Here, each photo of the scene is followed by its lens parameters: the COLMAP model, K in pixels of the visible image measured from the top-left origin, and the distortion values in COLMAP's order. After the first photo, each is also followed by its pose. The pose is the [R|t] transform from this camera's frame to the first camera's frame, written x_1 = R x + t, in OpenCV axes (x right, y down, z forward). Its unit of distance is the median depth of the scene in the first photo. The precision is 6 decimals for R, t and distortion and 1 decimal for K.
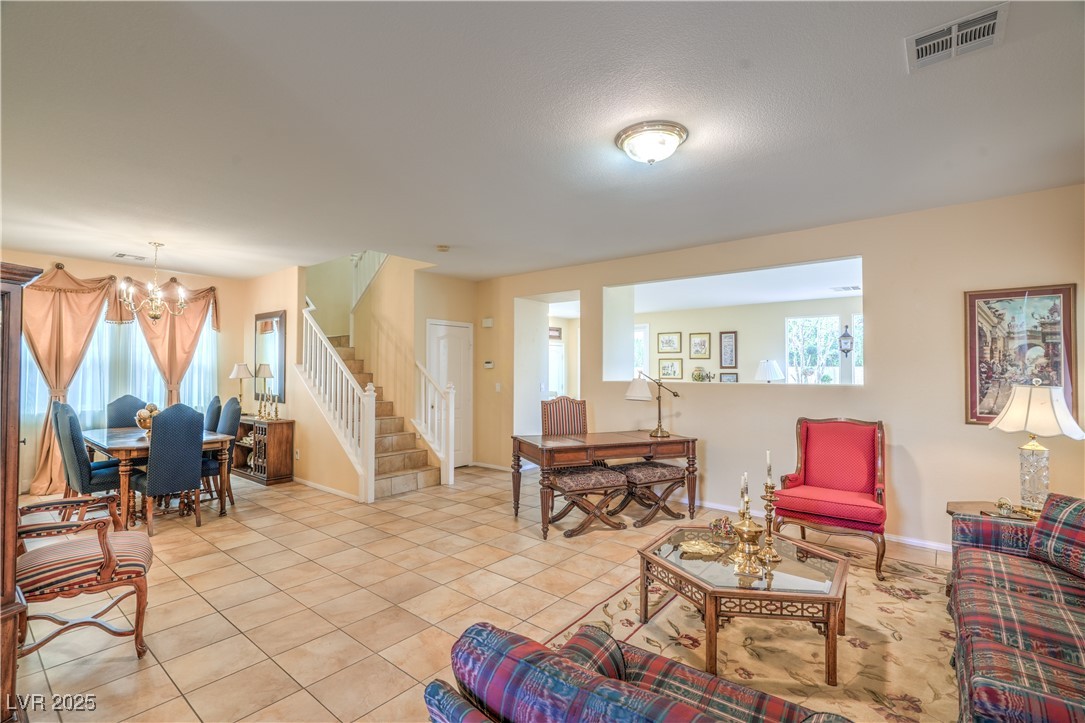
lens RADIAL K [[492.8, 0, 539.2], [0, 492.8, 362.1], [0, 0, 1]] dist [0.001640, 0.000226]
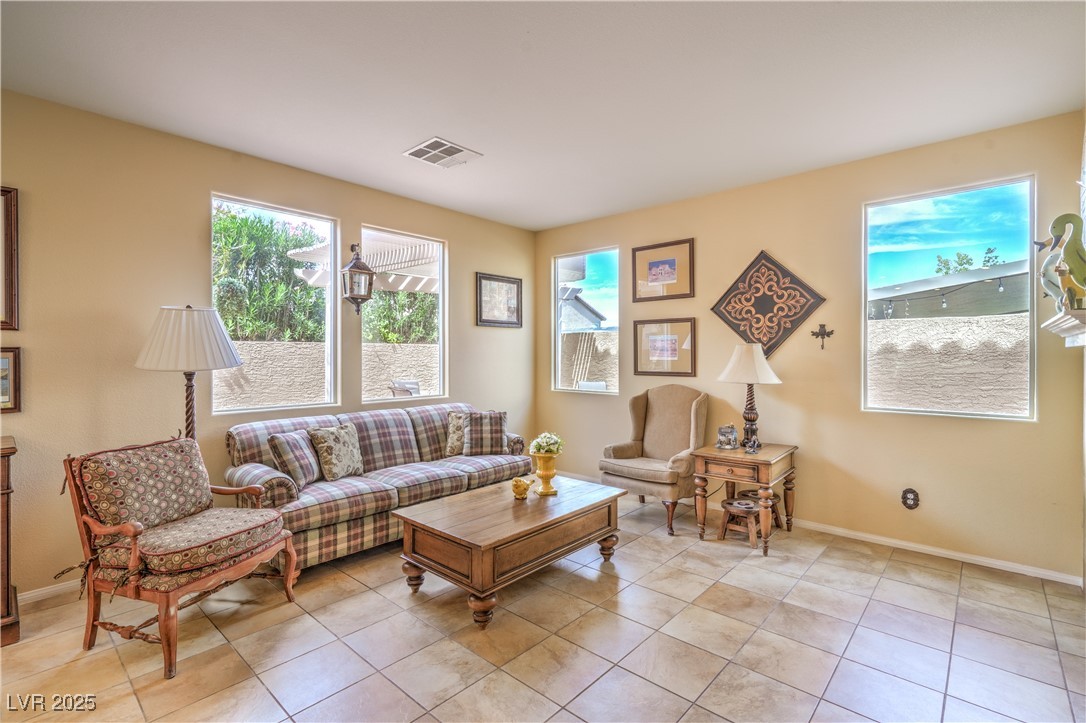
lens RADIAL K [[493.9, 0, 541.6], [0, 493.9, 358.6], [0, 0, 1]] dist [0.004213, 0.000220]
pose [[0.047275, -0.011808, 0.998812, 0.228909], [-0.016010, 0.999793, 0.012577, 0.032144], [-0.998754, -0.016585, 0.047077, 1.098088]]
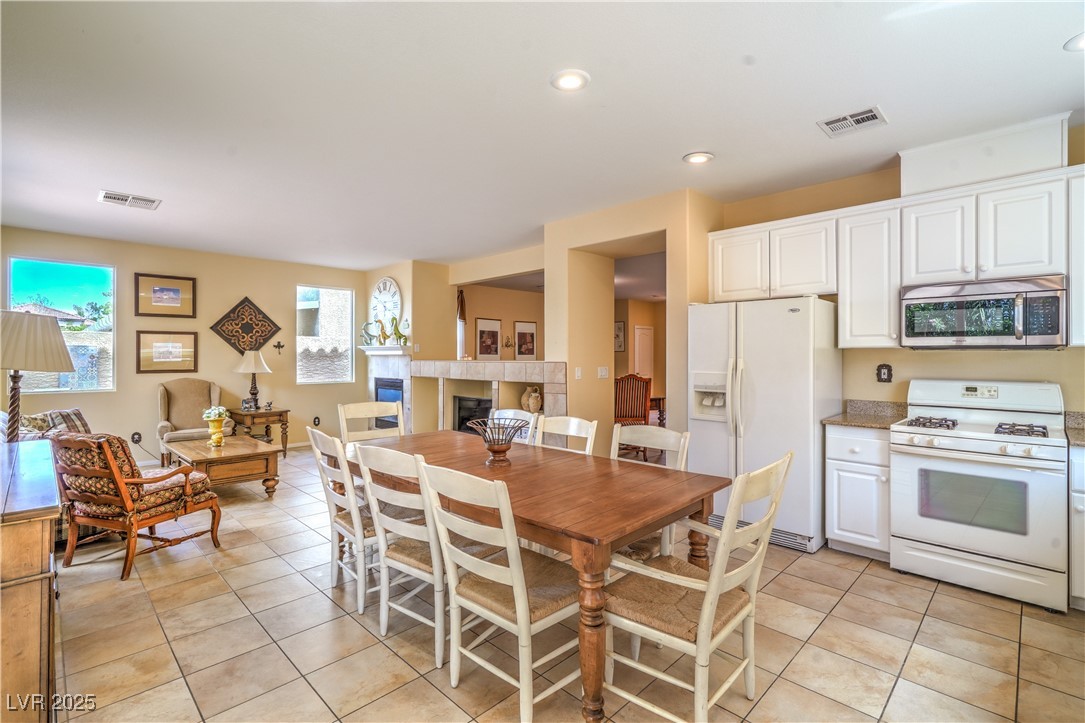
lens RADIAL K [[496.3, 0, 544.8], [0, 496.3, 346.8], [0, 0, 1]] dist [-0.001159, -0.000189]
pose [[-0.996456, -0.001932, 0.084095, 0.128291], [-0.004941, 0.999354, -0.035592, 0.043008], [-0.083972, -0.035882, -0.995822, 1.873282]]
